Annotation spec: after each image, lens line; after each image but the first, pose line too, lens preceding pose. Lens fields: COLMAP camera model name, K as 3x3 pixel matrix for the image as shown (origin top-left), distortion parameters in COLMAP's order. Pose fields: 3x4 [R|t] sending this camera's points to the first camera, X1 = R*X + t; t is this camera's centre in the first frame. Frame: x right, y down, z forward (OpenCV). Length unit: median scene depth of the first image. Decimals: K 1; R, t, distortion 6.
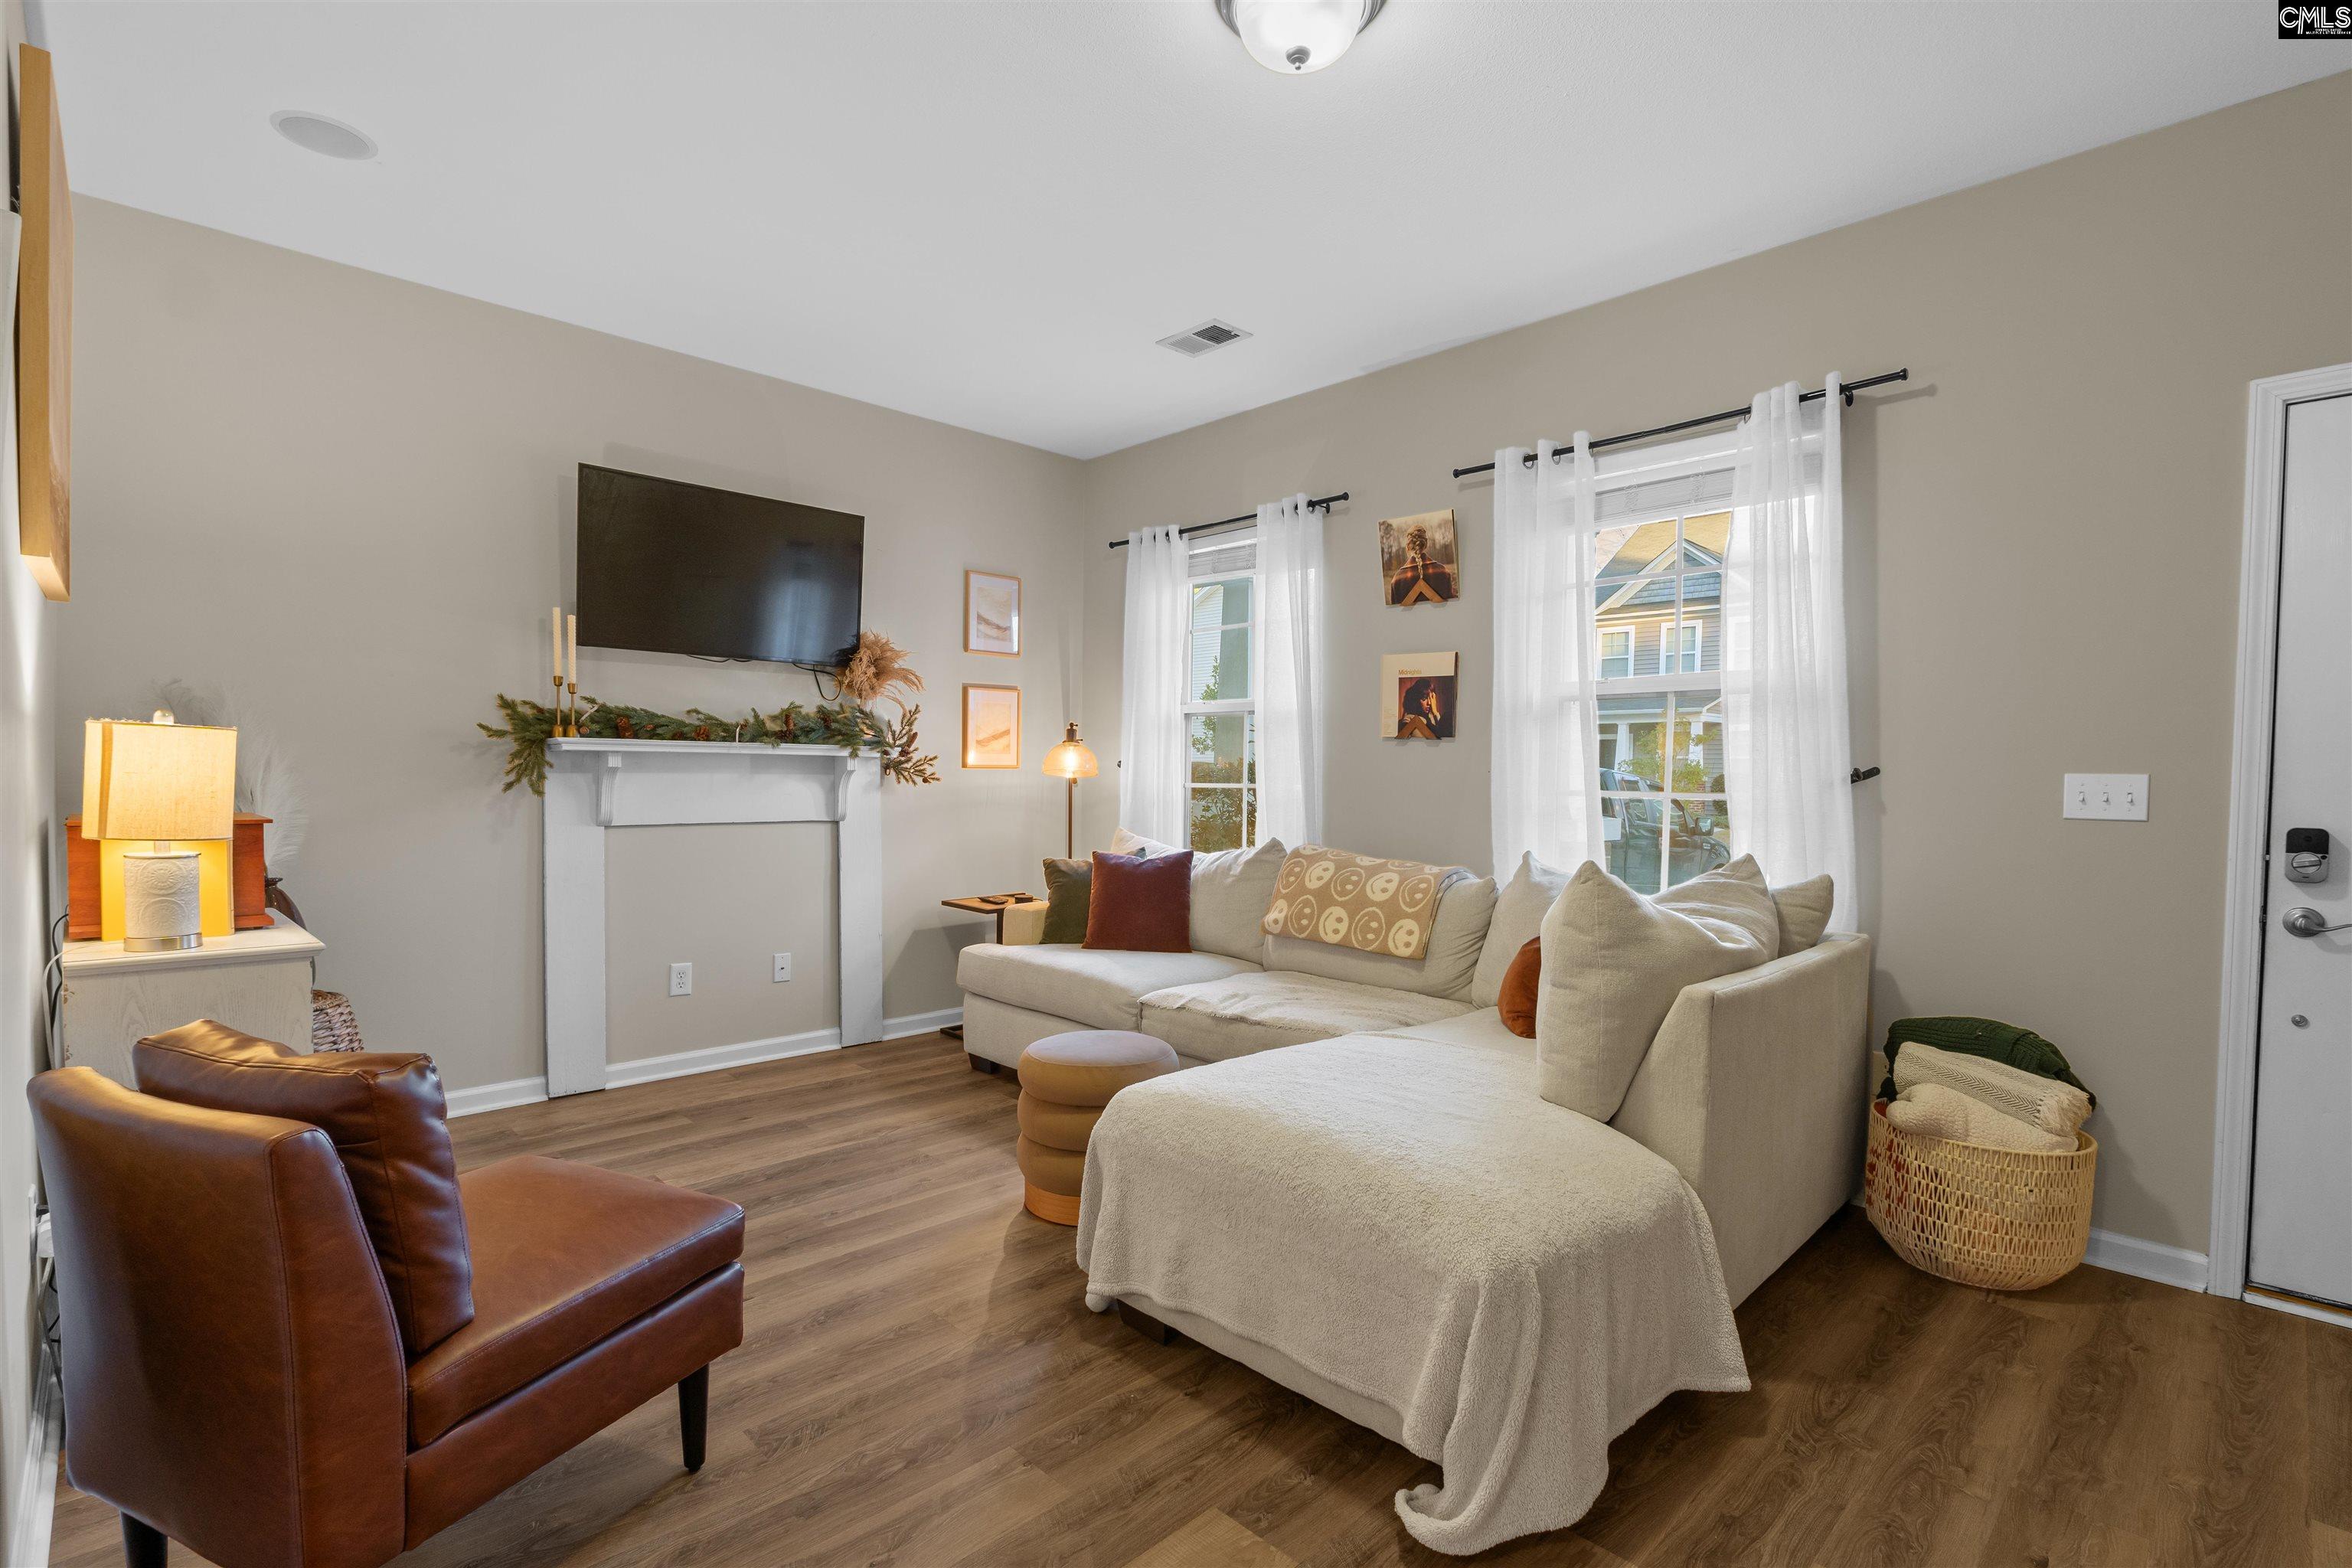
lens RADIAL K [[1080.9, 0, 1167.8], [0, 1080.9, 825.2], [0, 0, 1]] dist [-0.010871, 0.001033]
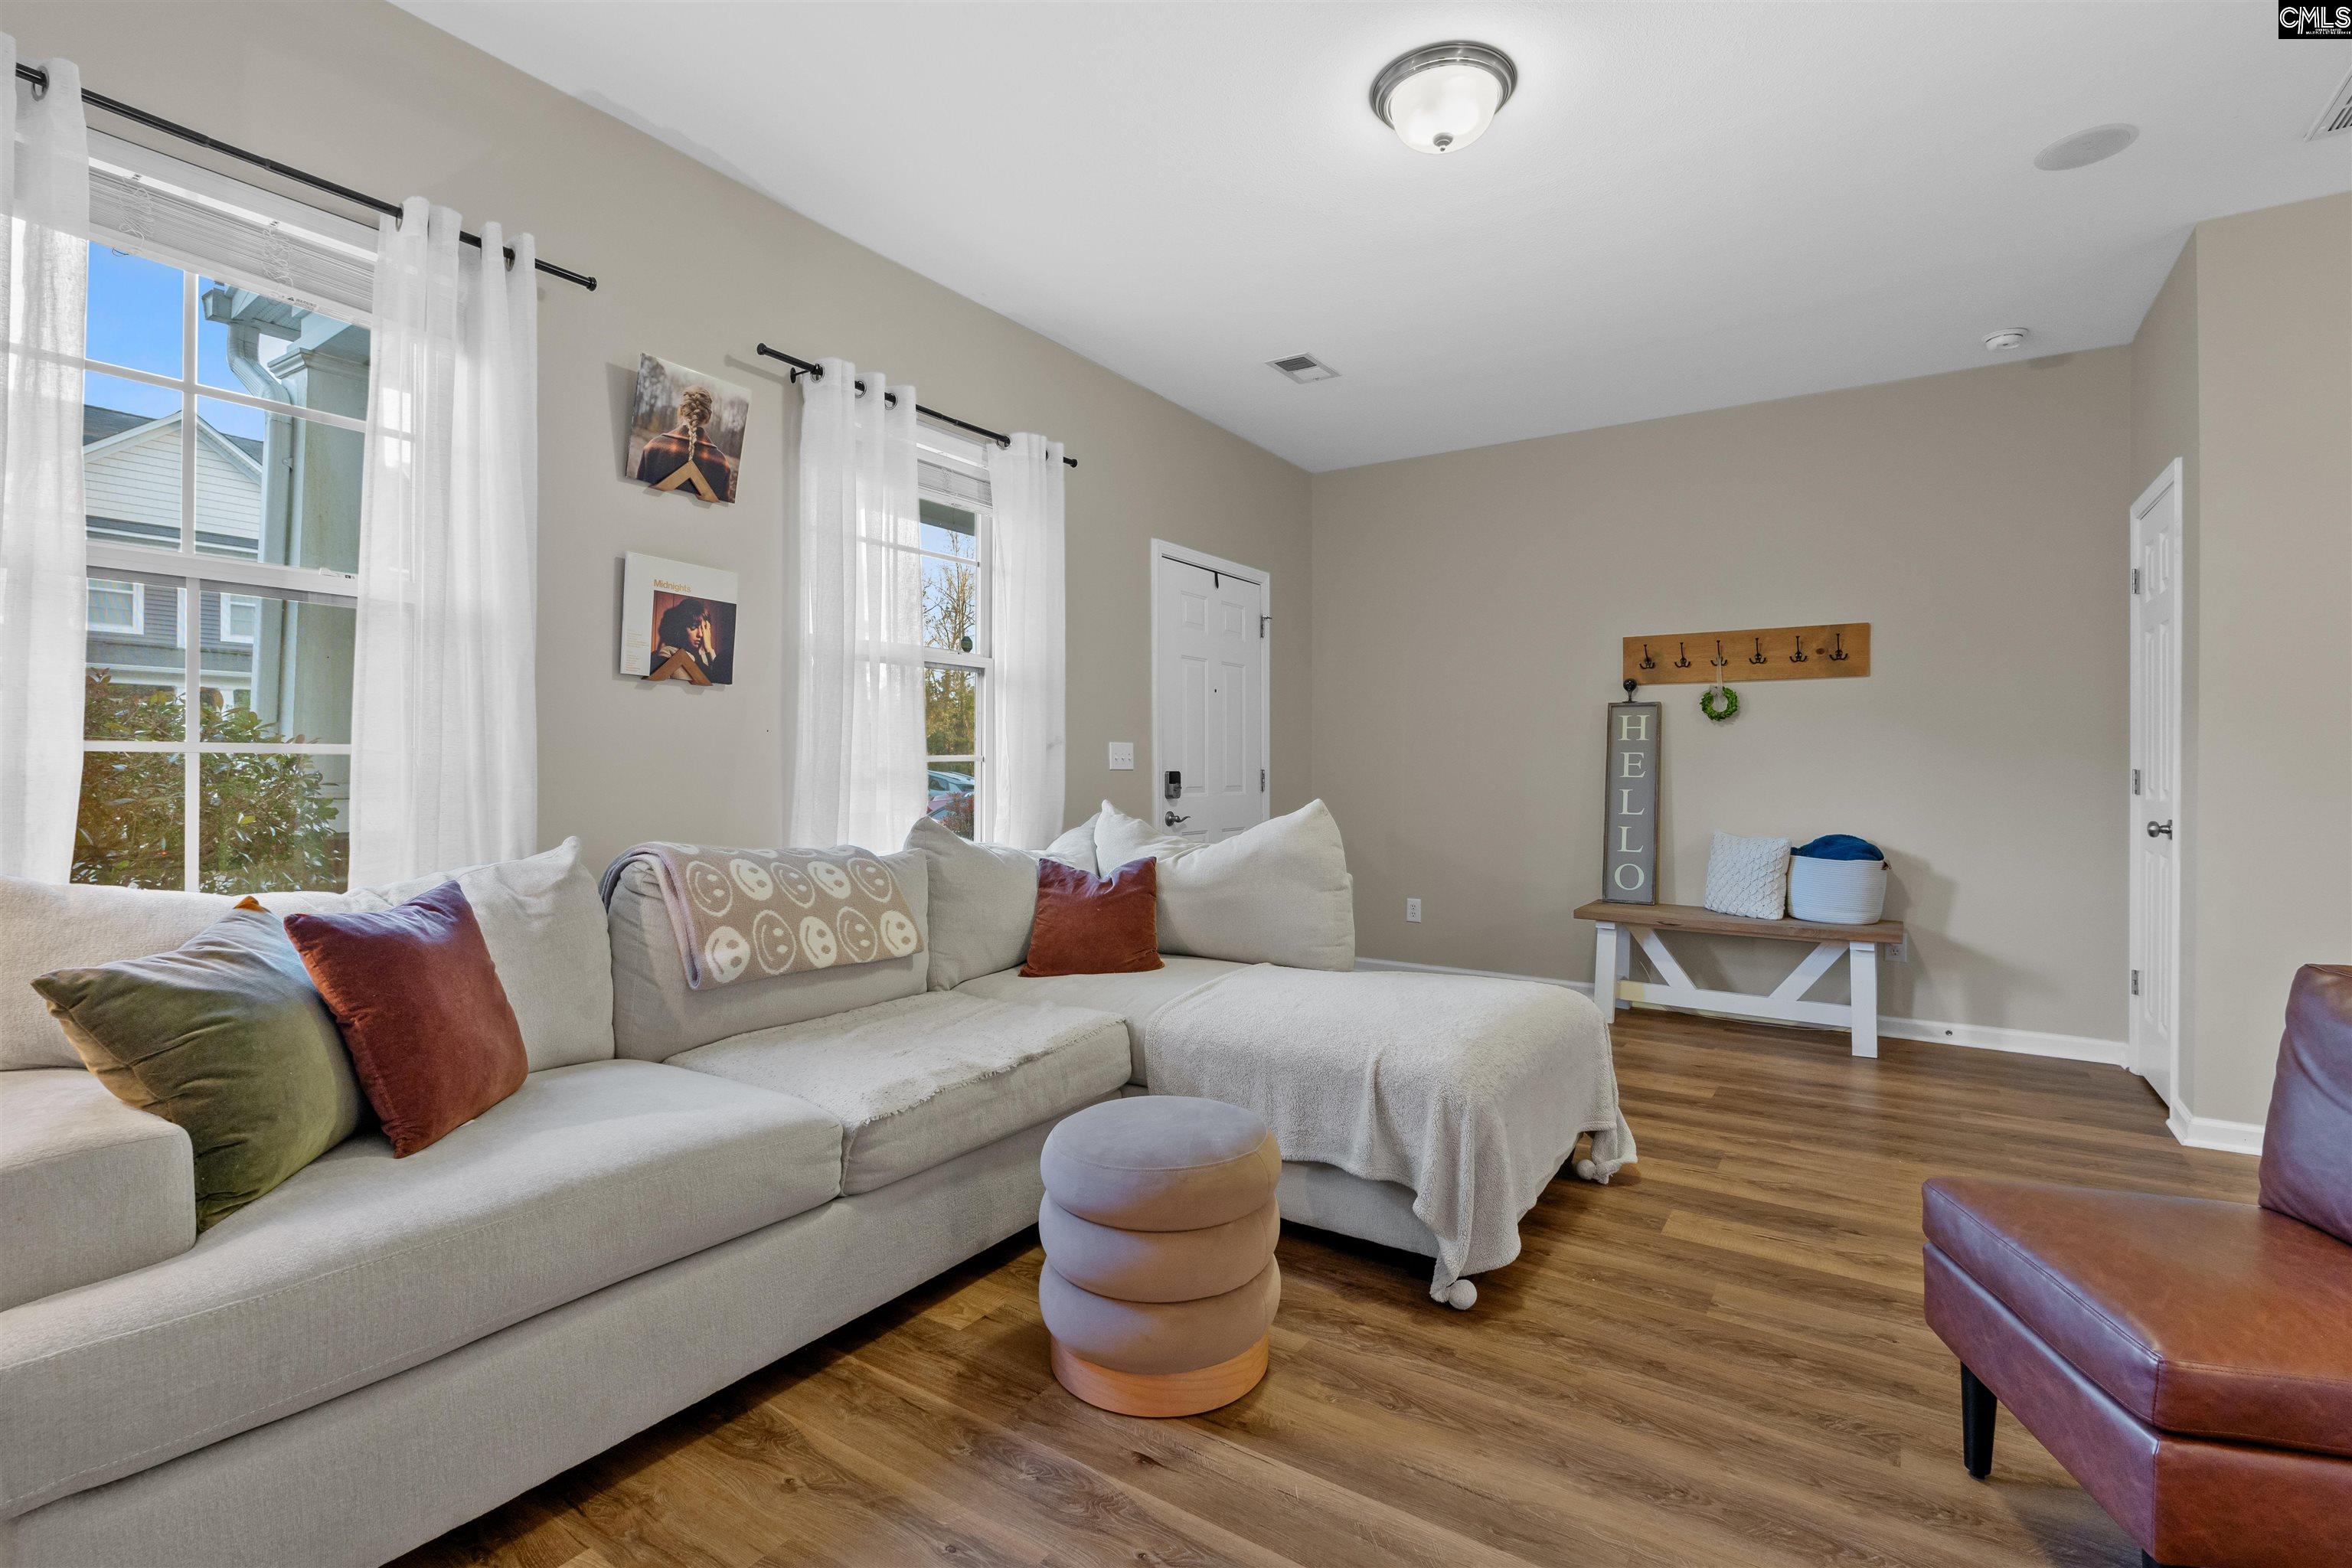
lens RADIAL K [[1080.9, 0, 1163.2], [0, 1080.9, 785.2], [0, 0, 1]] dist [-0.010871, 0.001033]
pose [[-0.208222, -0.028413, 0.977669, -0.544683], [0.035052, 0.998719, 0.036490, -0.026806], [-0.977453, 0.041867, -0.206959, 0.854158]]
